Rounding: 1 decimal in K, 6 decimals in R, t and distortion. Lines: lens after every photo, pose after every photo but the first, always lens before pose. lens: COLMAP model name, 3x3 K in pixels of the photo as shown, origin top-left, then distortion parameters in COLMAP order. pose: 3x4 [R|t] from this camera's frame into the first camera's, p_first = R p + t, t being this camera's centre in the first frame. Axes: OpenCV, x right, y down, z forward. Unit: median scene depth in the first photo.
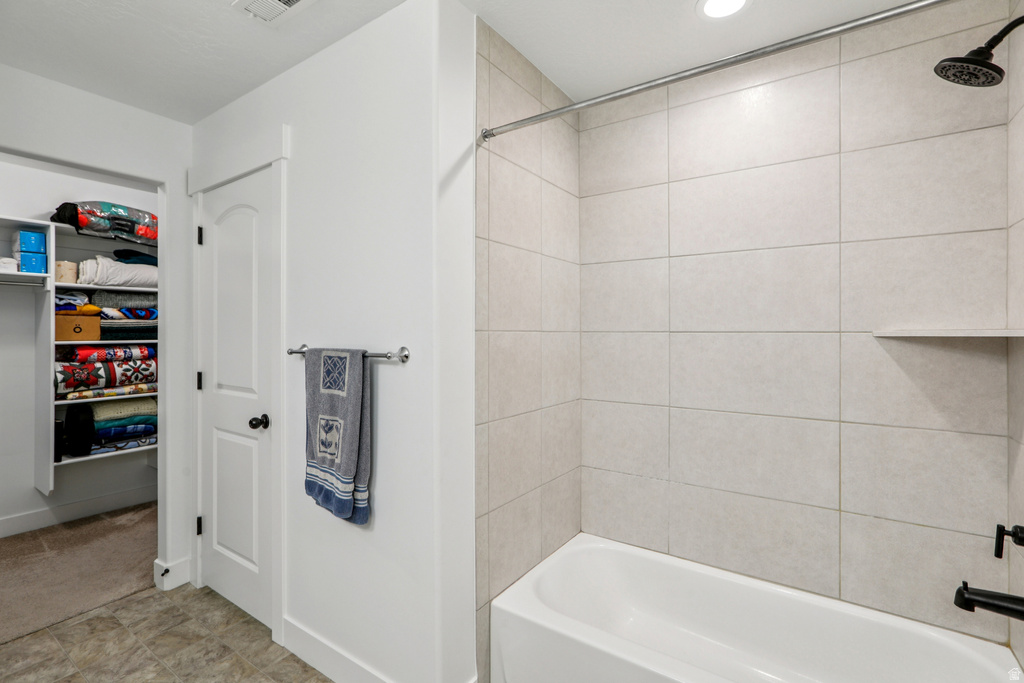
lens RADIAL K [[463.7, 0, 509.1], [0, 463.7, 332.5], [0, 0, 1]] dist [-0.019257, 0.010161]
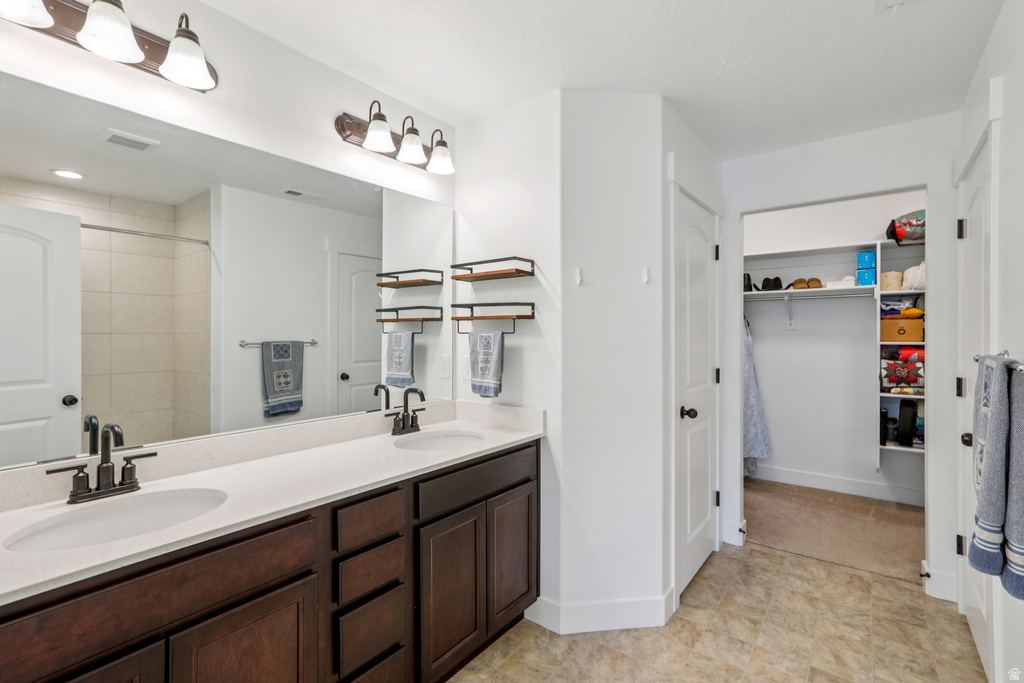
lens RADIAL K [[463.7, 0, 509.1], [0, 463.7, 332.5], [0, 0, 1]] dist [-0.019257, 0.010161]
pose [[-0.061199, -0.004943, -0.998113, 0.240917], [0.002163, 0.999985, -0.005085, -0.000687], [0.998123, -0.002470, -0.061187, 0.128351]]
